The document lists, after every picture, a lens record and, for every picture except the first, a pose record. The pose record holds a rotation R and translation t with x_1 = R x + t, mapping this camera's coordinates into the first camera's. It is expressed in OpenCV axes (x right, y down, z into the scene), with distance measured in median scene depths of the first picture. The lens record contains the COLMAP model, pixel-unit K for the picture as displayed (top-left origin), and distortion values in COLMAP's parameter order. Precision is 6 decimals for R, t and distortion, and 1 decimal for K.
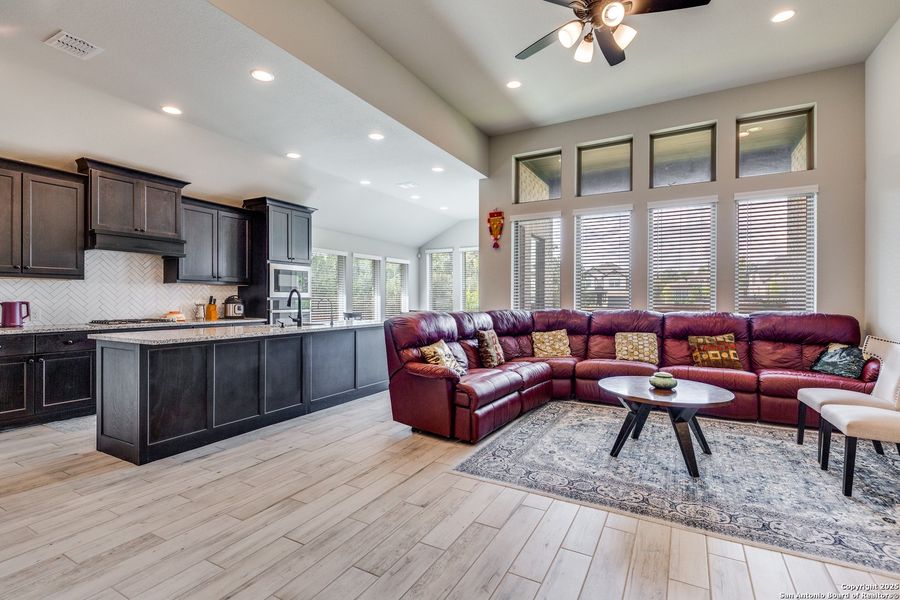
lens RADIAL K [[424.8, 0, 448.9], [0, 424.8, 299.6], [0, 0, 1]] dist [0.004768, -0.004981]
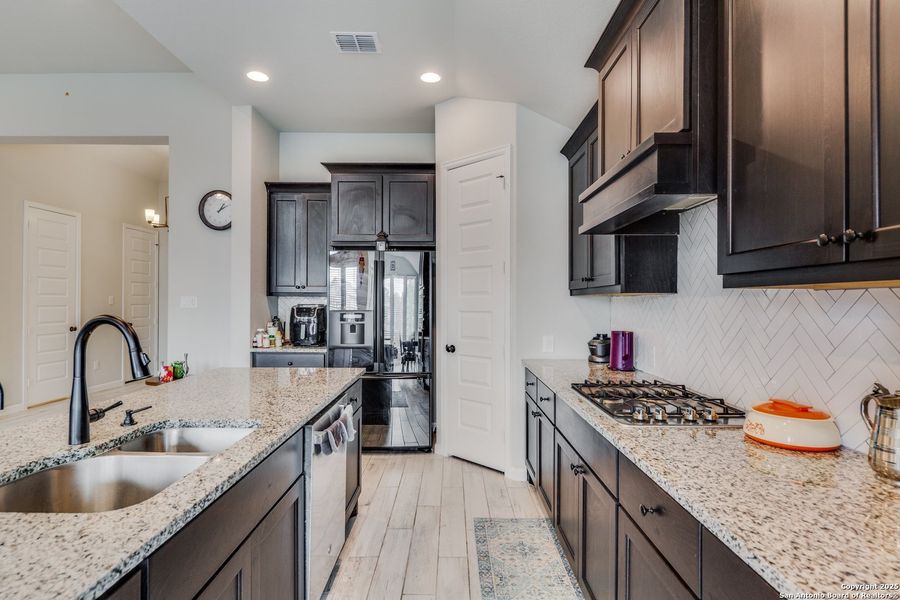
lens RADIAL K [[461.8, 0, 445.2], [0, 461.8, 301.6], [0, 0, 1]] dist [0.005987, 0.001697]
pose [[-0.885225, 0.003488, -0.465150, -0.322214], [0.001327, 0.999987, 0.004973, -0.031257], [0.465161, 0.003785, -0.885218, 1.080353]]
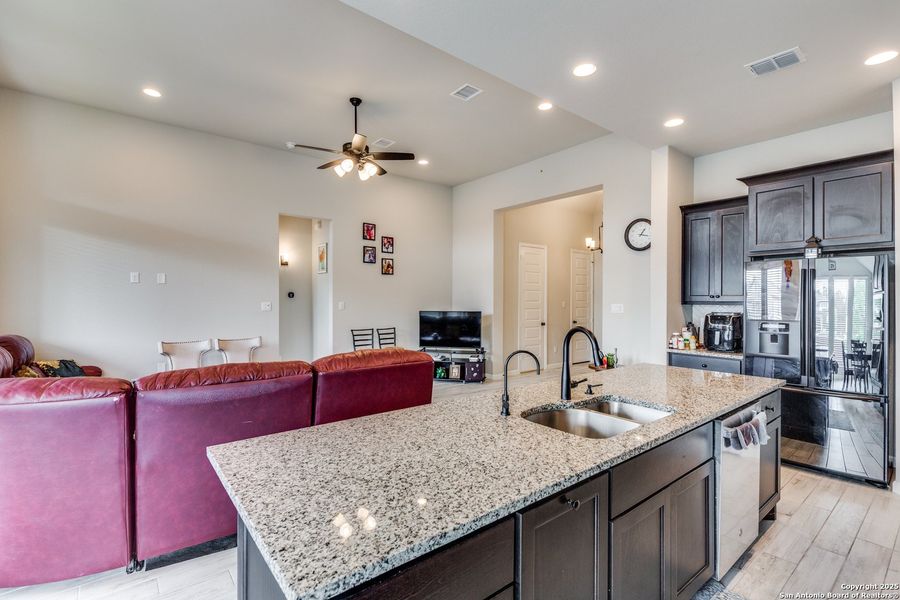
lens RADIAL K [[424.8, 0, 440.8], [0, 424.8, 297.4], [0, 0, 1]] dist [0.004768, -0.004981]
pose [[-0.920920, 0.003566, 0.389736, -0.310666], [0.003709, 0.999993, -0.000386, -0.050110], [-0.389735, 0.001090, -0.920926, 1.183223]]
